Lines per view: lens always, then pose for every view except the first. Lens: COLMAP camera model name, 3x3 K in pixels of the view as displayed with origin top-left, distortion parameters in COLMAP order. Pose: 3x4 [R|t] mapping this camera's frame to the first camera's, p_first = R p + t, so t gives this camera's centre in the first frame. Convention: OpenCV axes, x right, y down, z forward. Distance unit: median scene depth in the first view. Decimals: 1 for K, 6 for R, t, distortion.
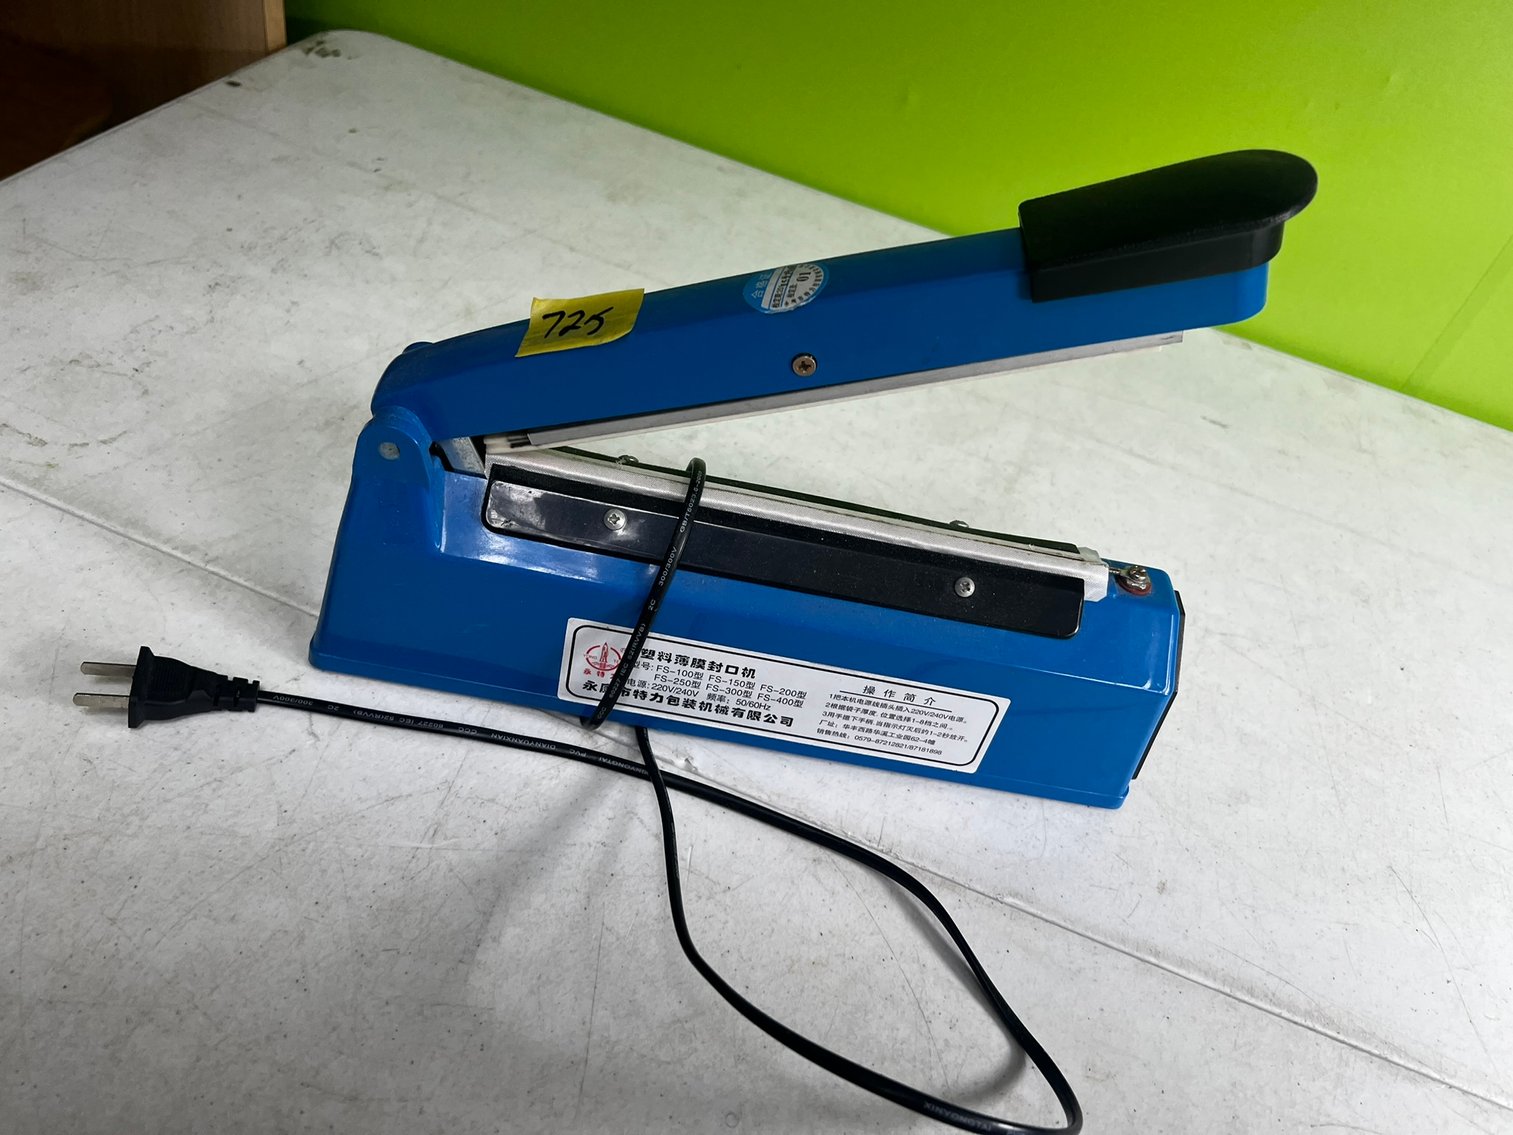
lens RADIAL K [[1168.7, 0, 756.5], [0, 1168.7, 567.5], [0, 0, 1]] dist [0.008364, -0.015995]
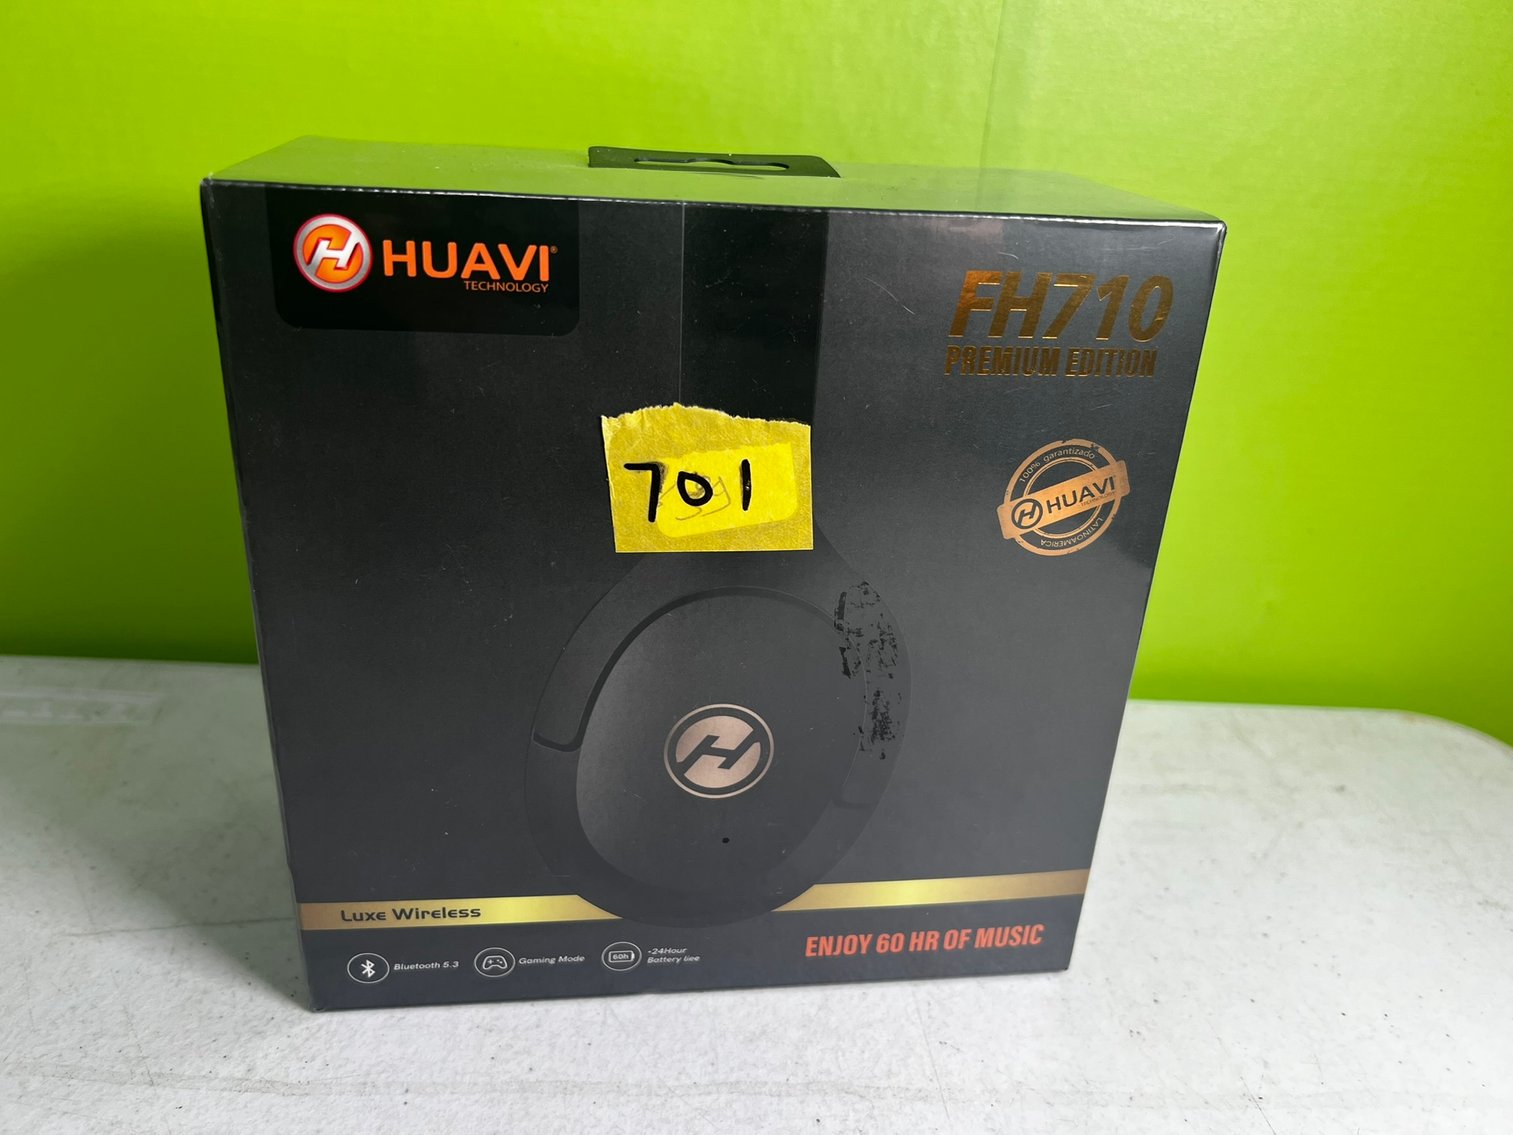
lens RADIAL K [[1121.5, 0, 756.5], [0, 1121.5, 567.5], [0, 0, 1]] dist [-0.003951, -0.000151]
pose [[0.930789, -0.263378, 0.253503, 0.445117], [0.328593, 0.906678, -0.264502, -0.103949], [-0.160182, 0.329495, 0.930470, 0.612482]]
